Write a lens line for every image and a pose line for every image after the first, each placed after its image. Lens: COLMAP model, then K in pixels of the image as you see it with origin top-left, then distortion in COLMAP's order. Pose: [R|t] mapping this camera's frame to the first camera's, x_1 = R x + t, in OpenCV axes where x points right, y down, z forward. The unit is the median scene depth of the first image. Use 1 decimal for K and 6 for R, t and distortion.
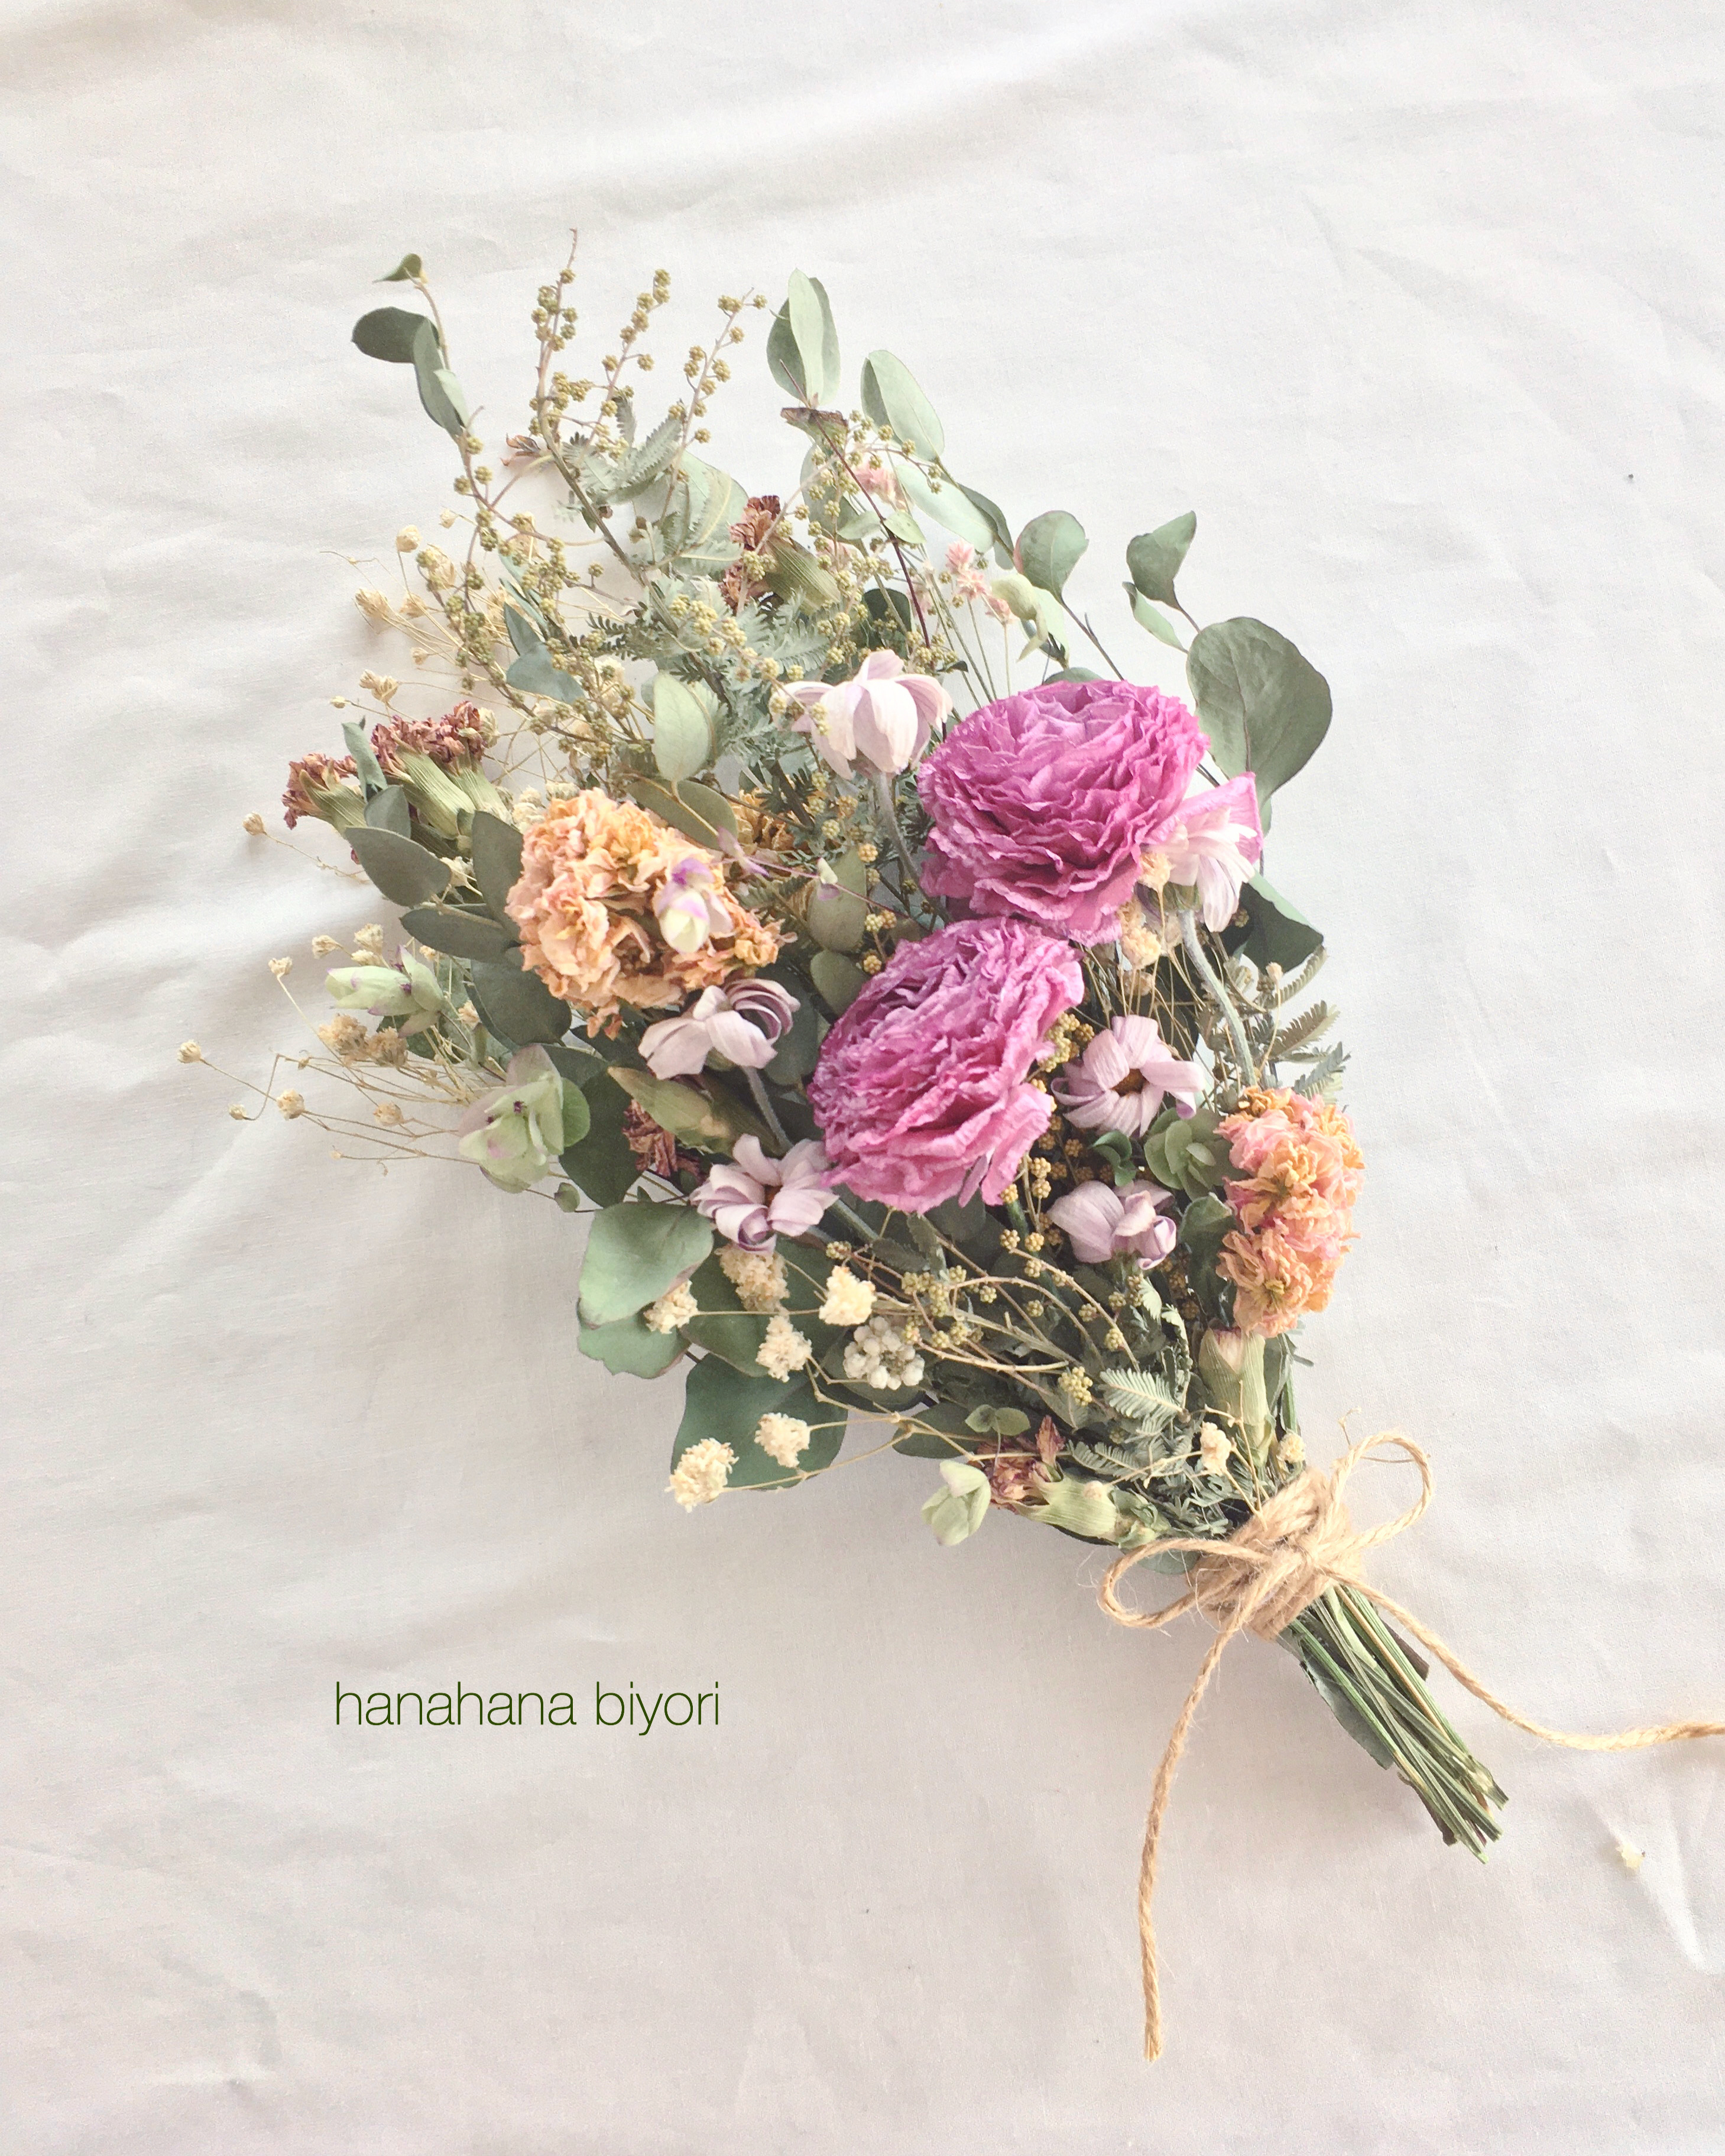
lens RADIAL K [[1957.2, 0, 849.0], [0, 1957.2, 1079.1], [0, 0, 1]] dist [0.071099, 0.000000]
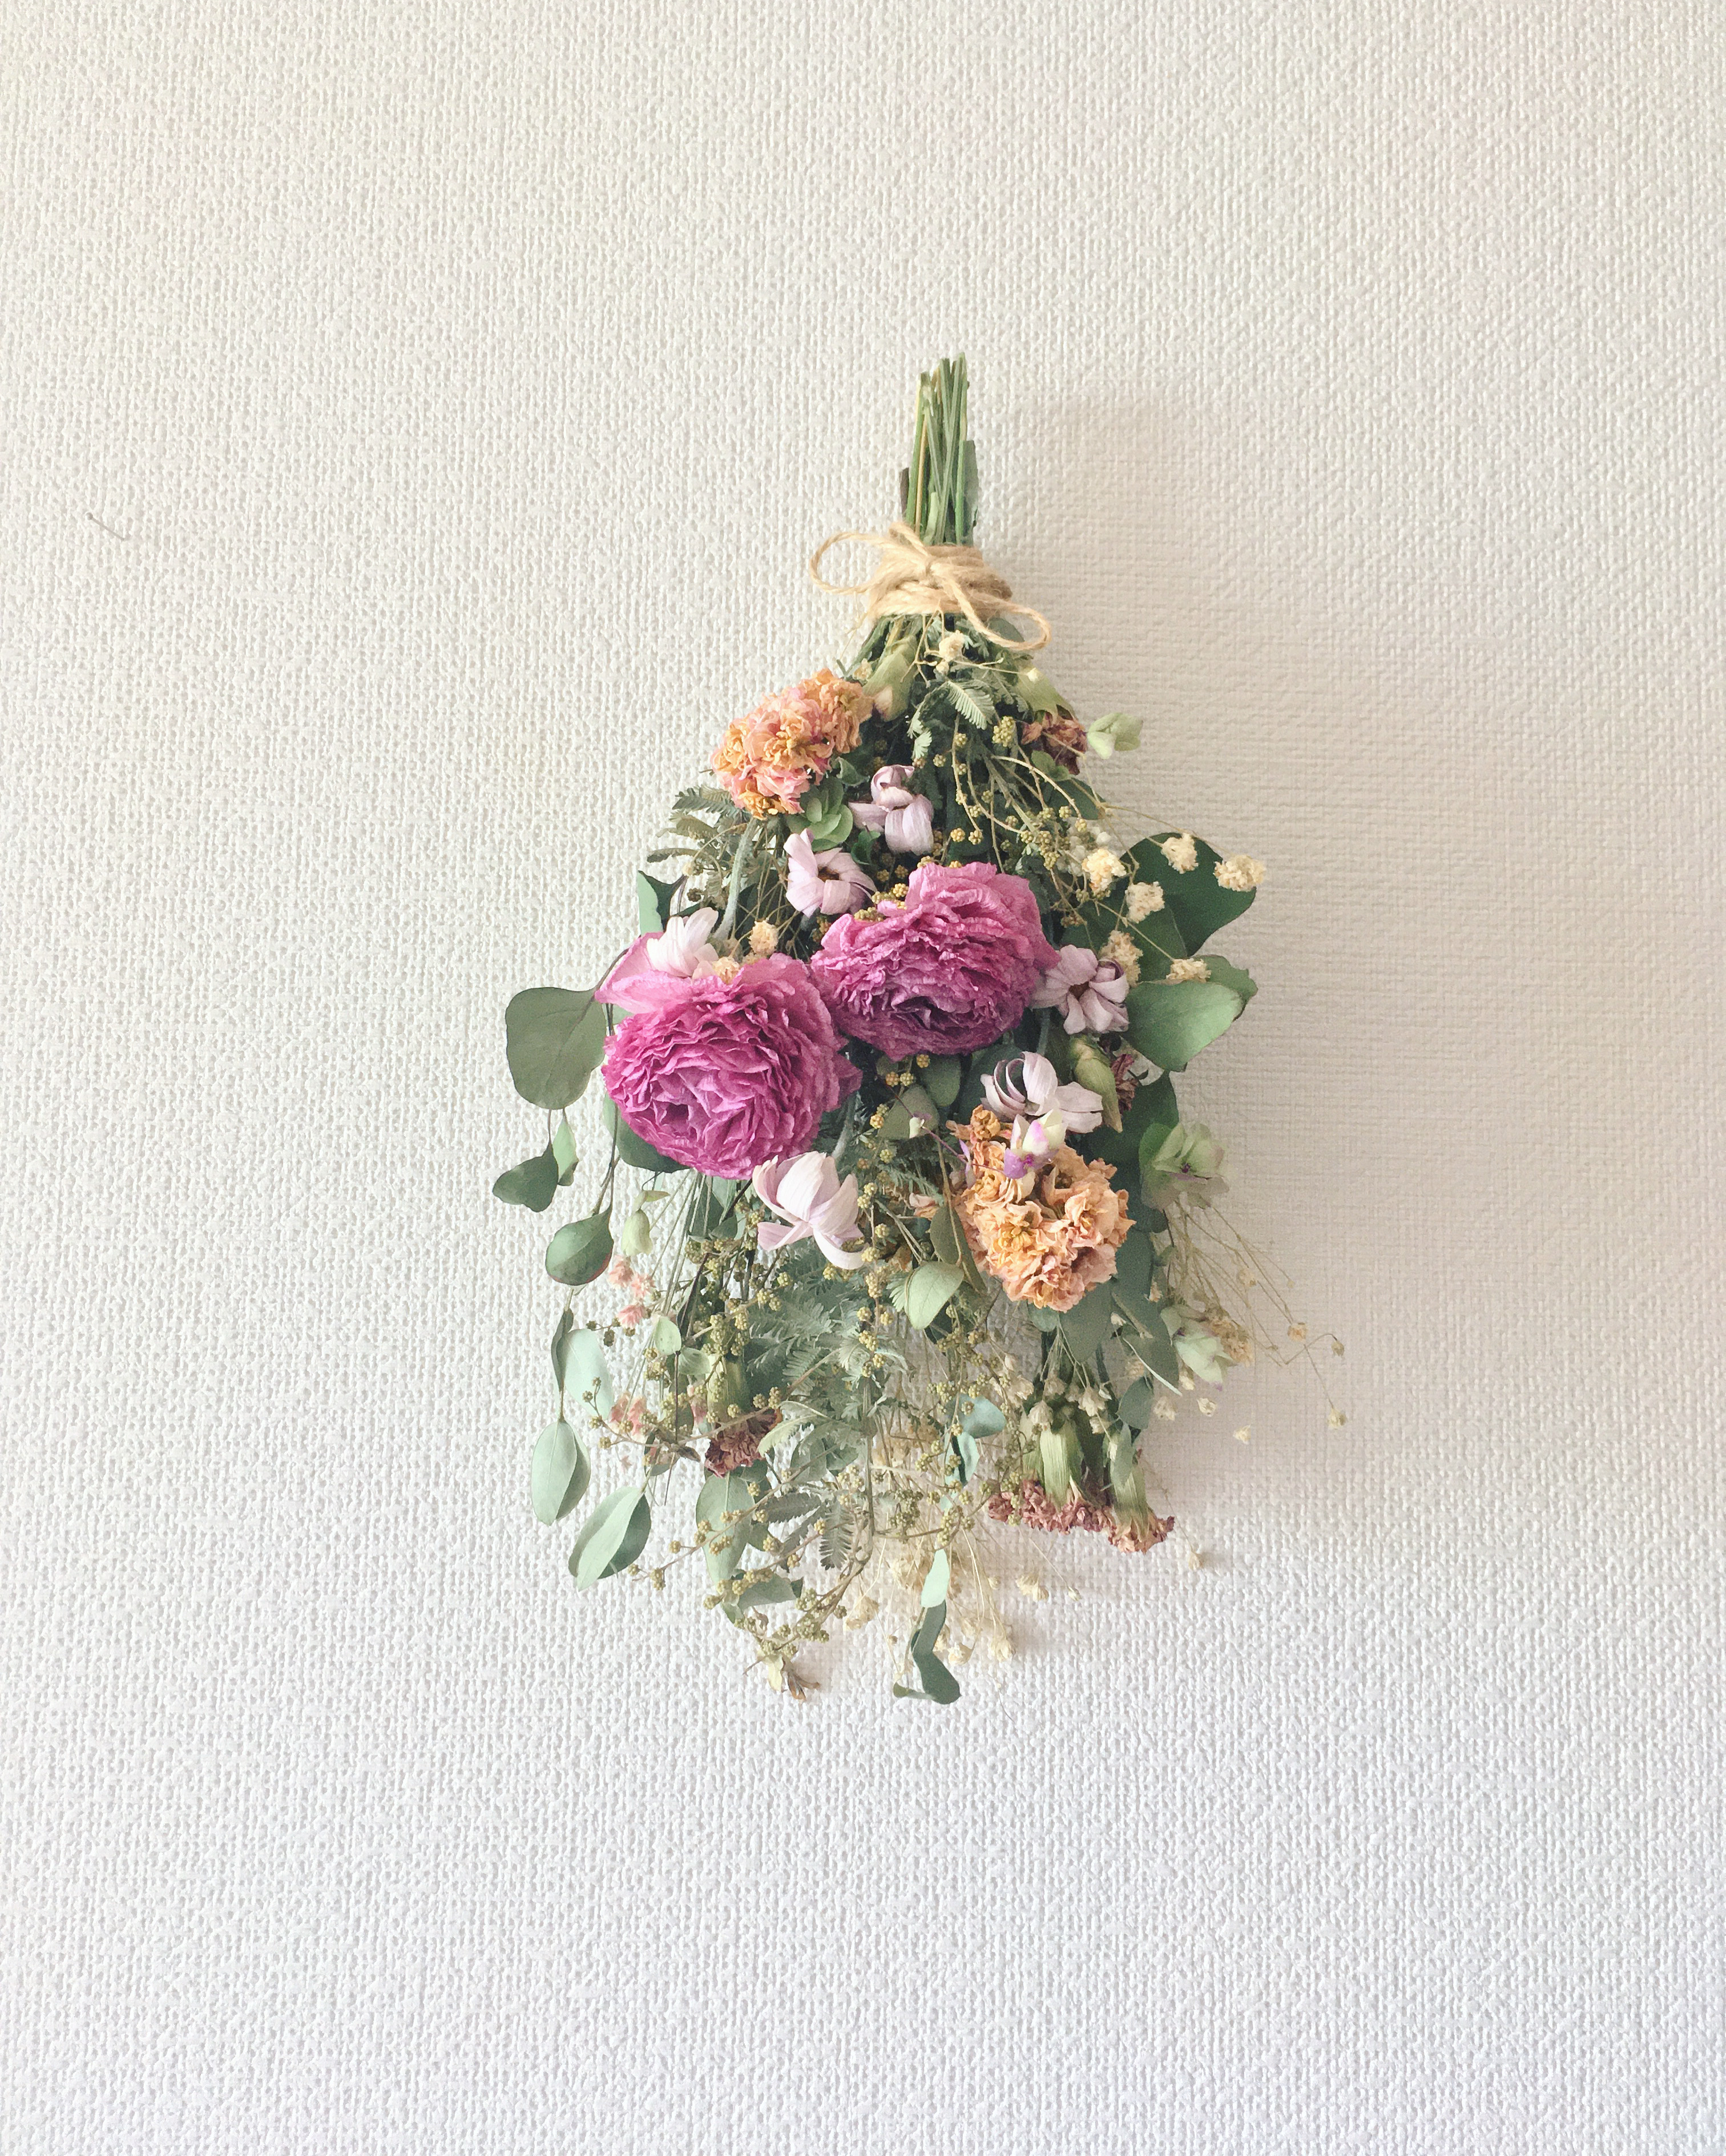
lens RADIAL K [[1957.4, 0, 852.7], [0, 1957.4, 1071.3], [0, 0, 1]] dist [0.071099, 0.000000]
pose [[-0.775687, -0.629275, 0.048191, -0.018958], [0.621515, -0.748385, 0.231601, -0.403950], [-0.109675, 0.209601, 0.971617, -0.287124]]
